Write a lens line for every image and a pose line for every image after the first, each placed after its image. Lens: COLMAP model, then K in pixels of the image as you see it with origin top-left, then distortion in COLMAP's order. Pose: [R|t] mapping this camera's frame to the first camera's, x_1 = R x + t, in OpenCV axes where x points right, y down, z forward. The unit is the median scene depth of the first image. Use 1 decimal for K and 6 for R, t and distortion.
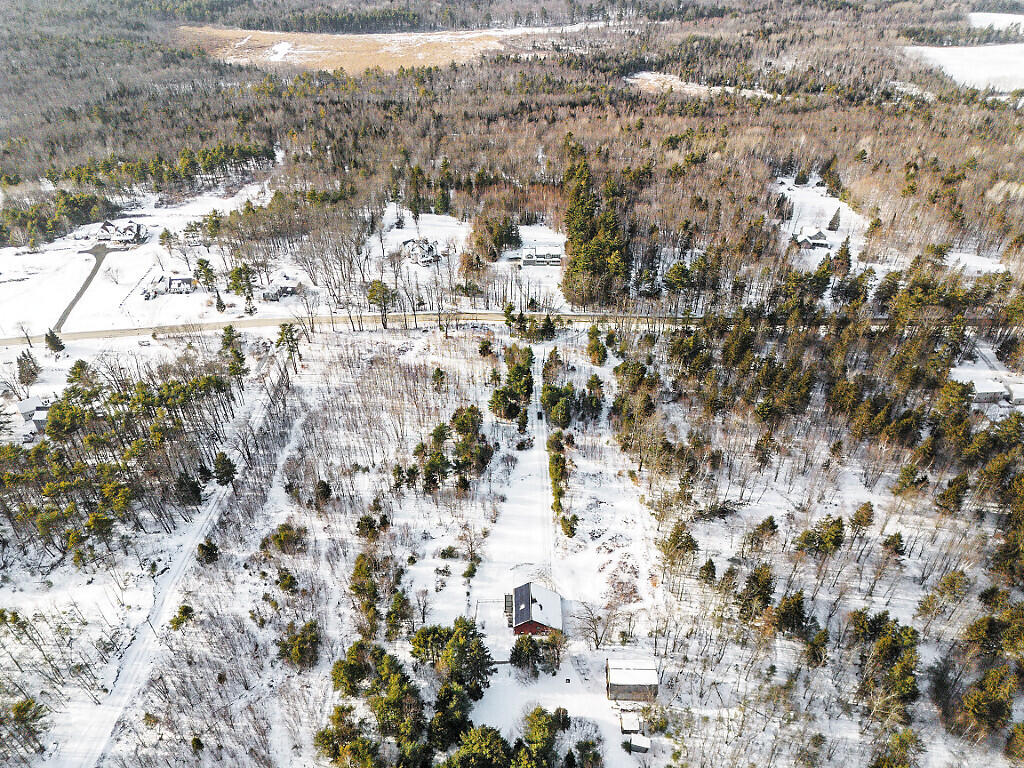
lens RADIAL K [[728.6, 0, 511.4], [0, 728.6, 383.2], [0, 0, 1]] dist [0.000406, -0.007412]
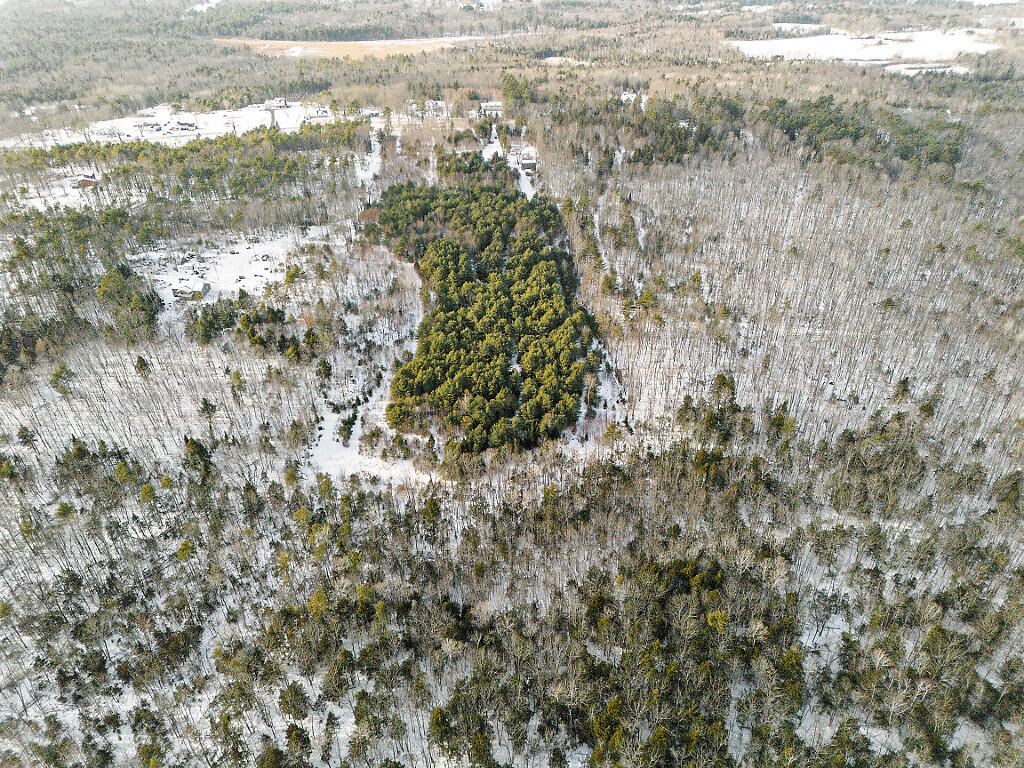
lens RADIAL K [[728.6, 0, 512.2], [0, 728.6, 384.7], [0, 0, 1]] dist [0.000406, -0.007412]
pose [[0.996166, -0.046661, 0.073996, -0.032104], [0.050855, 0.997144, -0.055844, 0.262654], [-0.071179, 0.059393, 0.995694, -0.360341]]
